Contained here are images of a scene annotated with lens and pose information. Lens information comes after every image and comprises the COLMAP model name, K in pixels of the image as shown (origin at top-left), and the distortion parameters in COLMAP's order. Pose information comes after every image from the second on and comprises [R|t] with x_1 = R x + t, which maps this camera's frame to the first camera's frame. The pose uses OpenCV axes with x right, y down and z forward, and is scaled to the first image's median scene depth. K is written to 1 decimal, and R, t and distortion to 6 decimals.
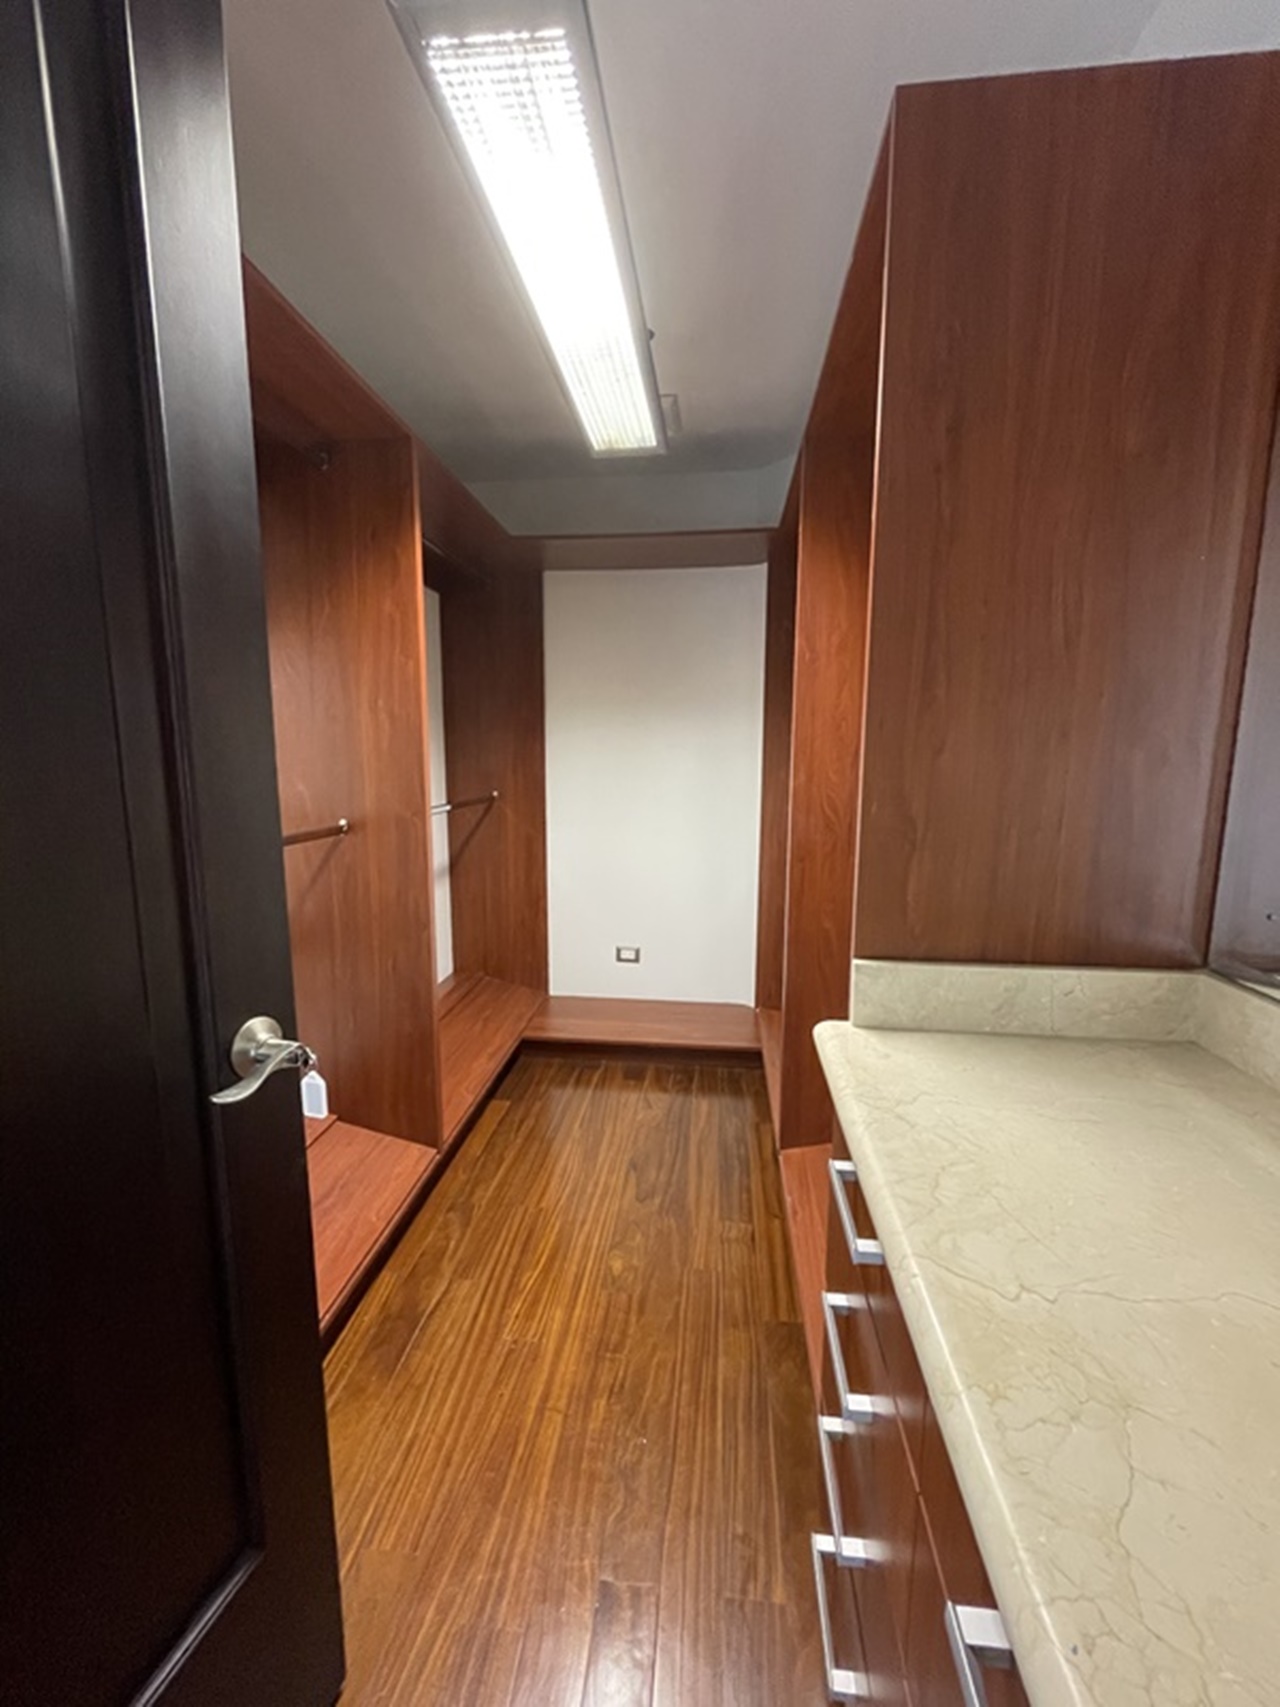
lens RADIAL K [[695.5, 0, 642.1], [0, 695.5, 853.7], [0, 0, 1]] dist [-0.001899, 0.000569]
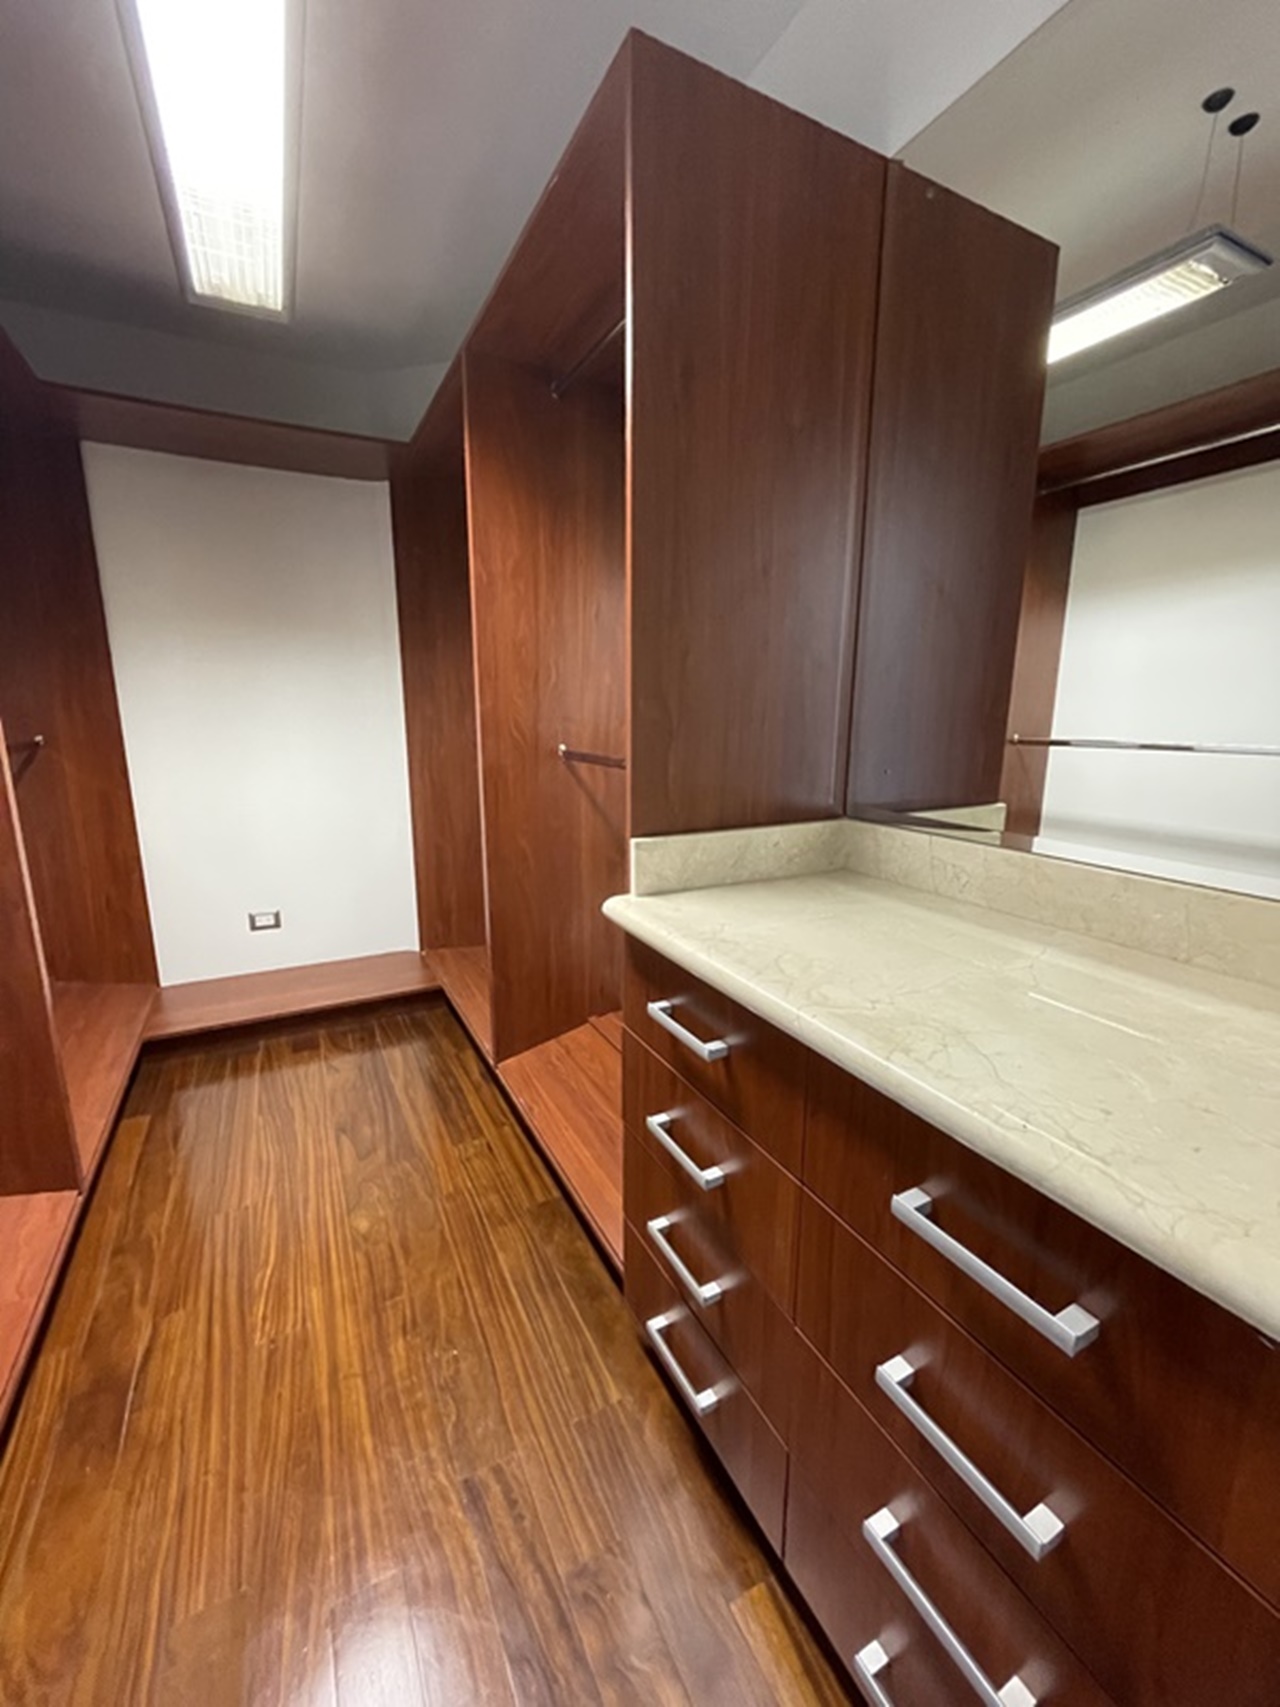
lens RADIAL K [[695.5, 0, 648.0], [0, 695.5, 854.8], [0, 0, 1]] dist [-0.001899, 0.000569]
pose [[0.824330, -0.118566, 0.553554, -0.183332], [0.082681, 0.992552, 0.089470, 0.045841], [-0.560039, -0.027984, 0.827993, 0.021147]]
